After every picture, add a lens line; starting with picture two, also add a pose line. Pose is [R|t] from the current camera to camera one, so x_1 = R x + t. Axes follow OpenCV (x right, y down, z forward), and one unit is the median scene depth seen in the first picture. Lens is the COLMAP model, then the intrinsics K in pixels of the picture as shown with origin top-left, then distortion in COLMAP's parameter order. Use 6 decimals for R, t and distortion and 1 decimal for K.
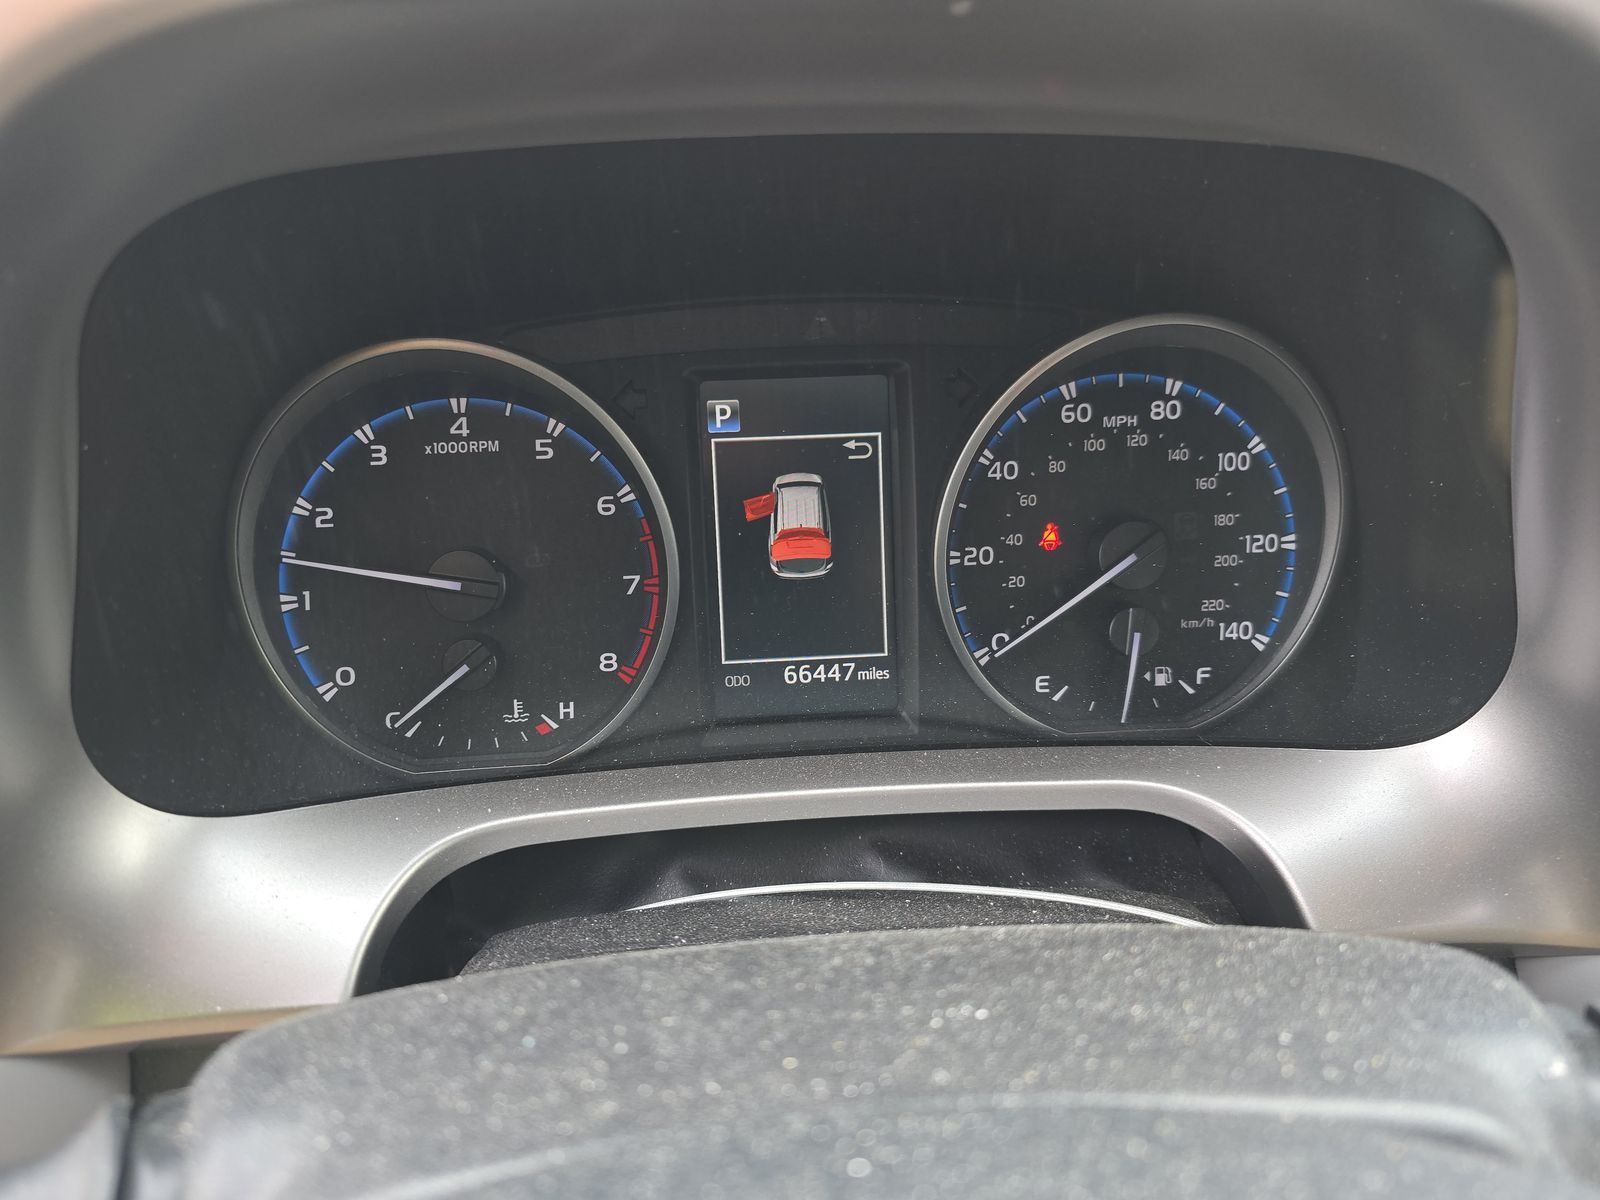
lens RADIAL K [[1066.1, 0, 795.9], [0, 1066.1, 598.4], [0, 0, 1]] dist [0.012578, -0.000602]
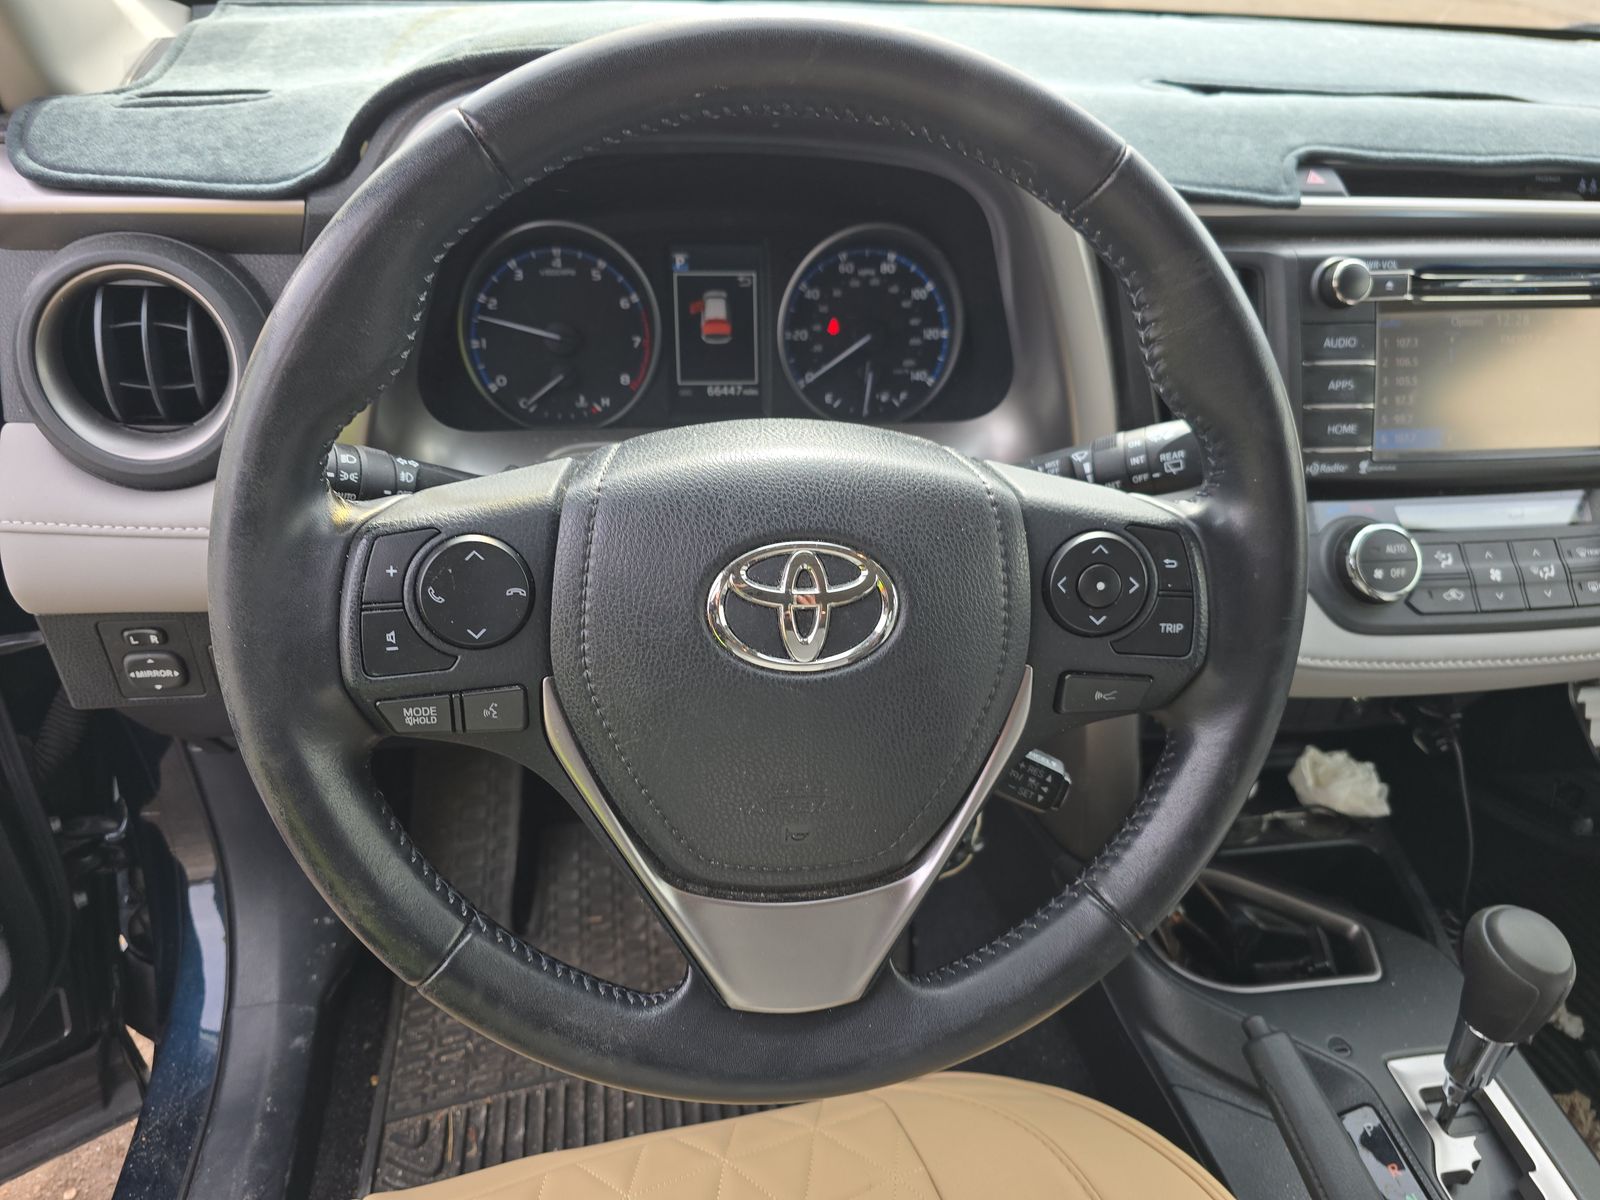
lens RADIAL K [[1066.1, 0, 807.0], [0, 1066.1, 604.7], [0, 0, 1]] dist [0.012578, -0.000602]
pose [[0.997532, 0.019025, 0.067583, 0.051892], [-0.028255, 0.989978, 0.138367, 0.200776], [-0.064273, -0.139935, 0.988072, -1.198583]]
